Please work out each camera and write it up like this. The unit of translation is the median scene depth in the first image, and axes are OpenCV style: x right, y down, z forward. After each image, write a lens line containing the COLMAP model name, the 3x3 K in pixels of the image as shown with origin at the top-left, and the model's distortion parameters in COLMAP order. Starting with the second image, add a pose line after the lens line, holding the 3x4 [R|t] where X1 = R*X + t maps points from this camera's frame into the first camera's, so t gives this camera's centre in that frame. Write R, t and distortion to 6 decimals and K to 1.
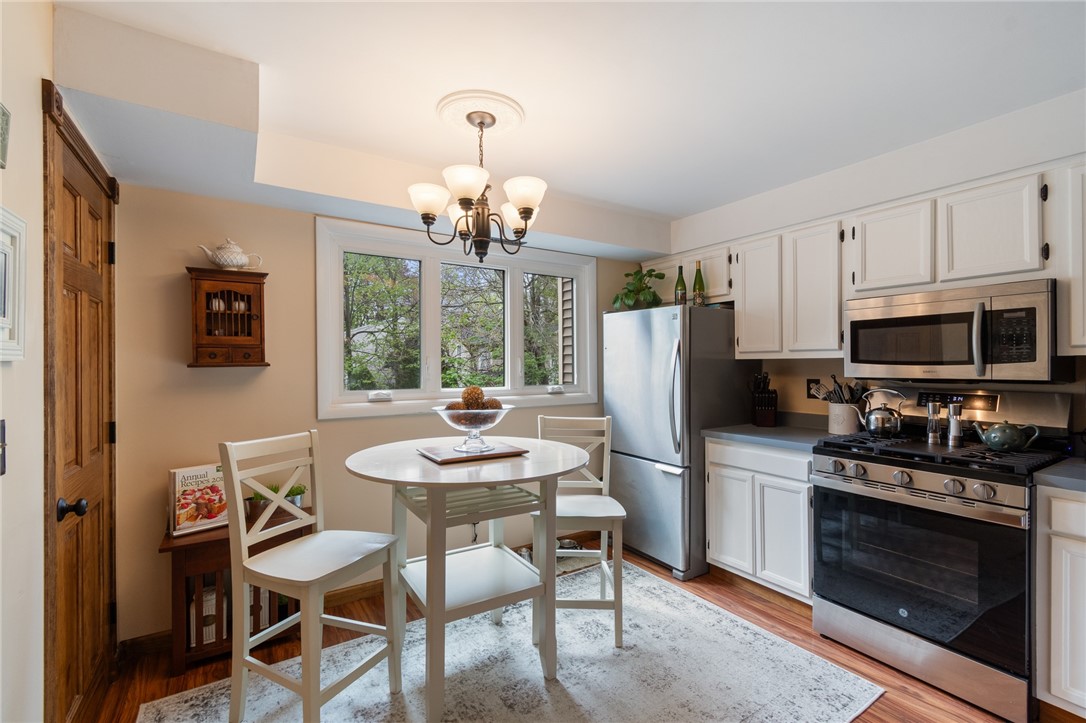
lens RADIAL K [[479.0, 0, 547.7], [0, 479.0, 364.9], [0, 0, 1]] dist [0.001955, -0.000531]
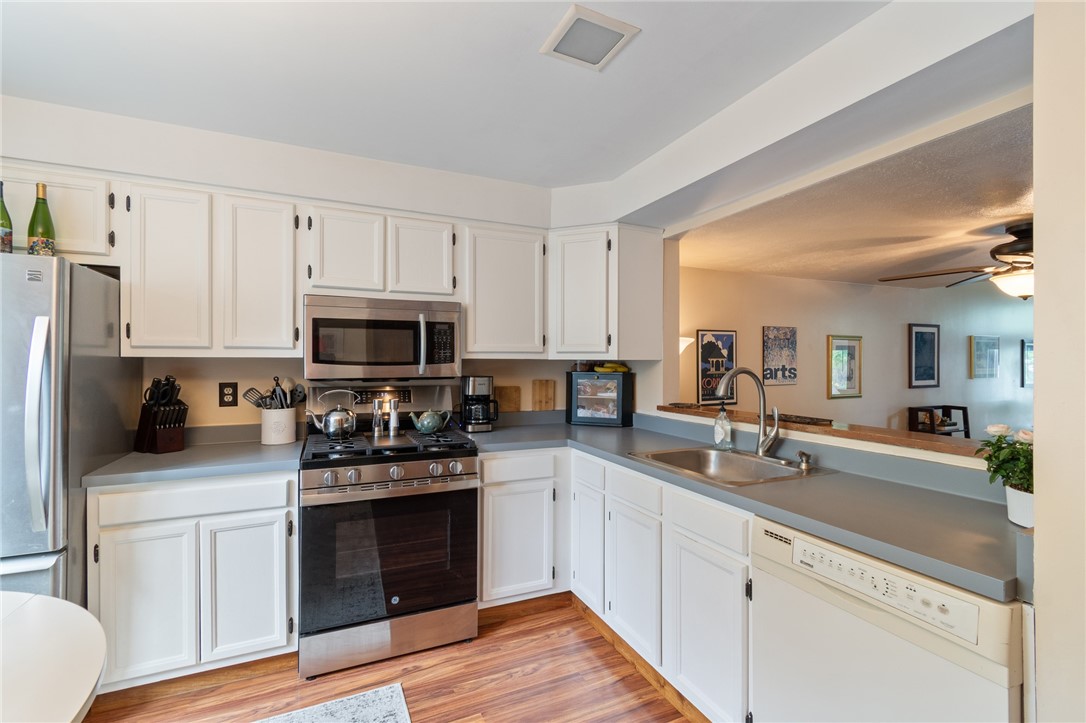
lens RADIAL K [[479.0, 0, 543.4], [0, 479.0, 358.2], [0, 0, 1]] dist [0.001955, -0.000531]
pose [[0.149755, 0.009994, 0.988673, -0.222750], [-0.000902, 0.999950, -0.009972, -0.005173], [-0.988723, 0.000602, 0.149756, 0.445949]]
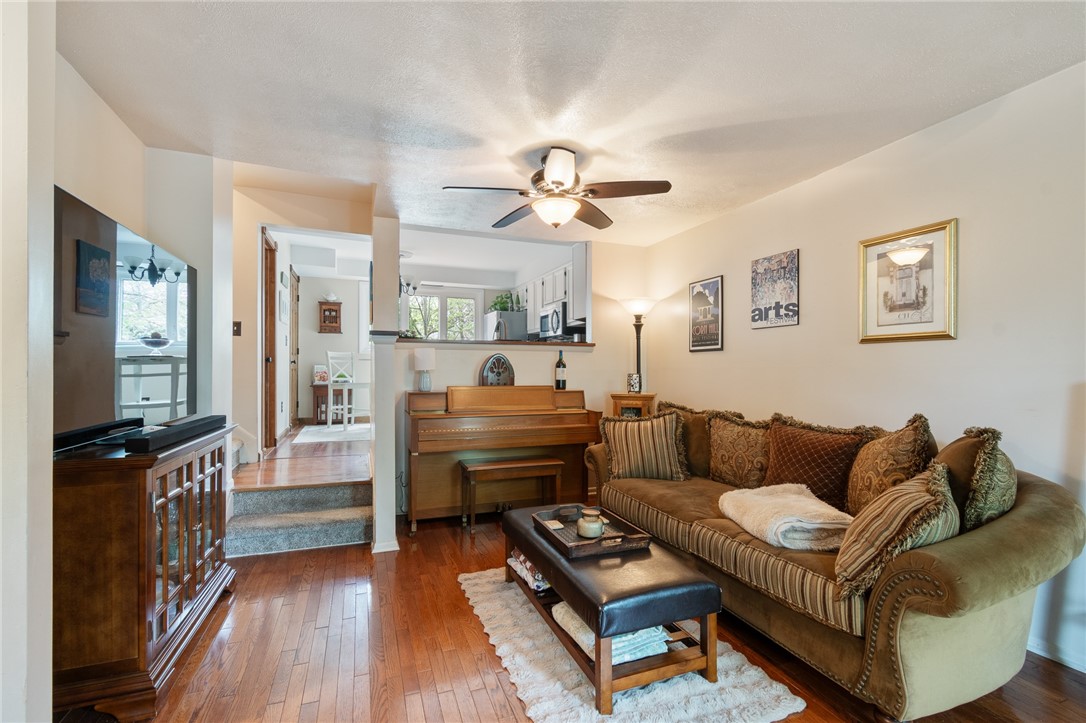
lens RADIAL K [[479.0, 0, 542.1], [0, 479.0, 367.1], [0, 0, 1]] dist [0.001955, -0.000531]
pose [[0.978247, 0.011369, -0.207130, 1.255815], [-0.012088, 0.999925, -0.002205, 0.202692], [0.207089, 0.004661, 0.978311, -1.659673]]
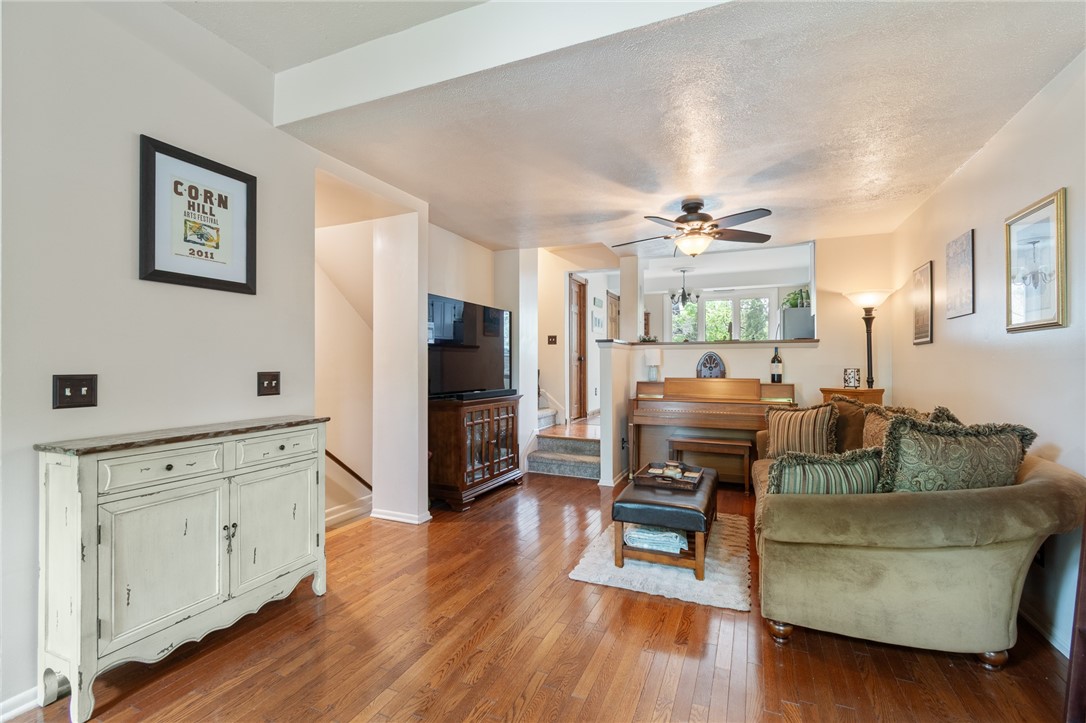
lens RADIAL K [[479.0, 0, 546.0], [0, 479.0, 360.7], [0, 0, 1]] dist [0.001955, -0.000531]
pose [[0.548653, 0.002088, -0.836047, 2.092932], [-0.004821, 0.999988, -0.000666, 0.196609], [0.836036, 0.004396, 0.548657, -1.757271]]
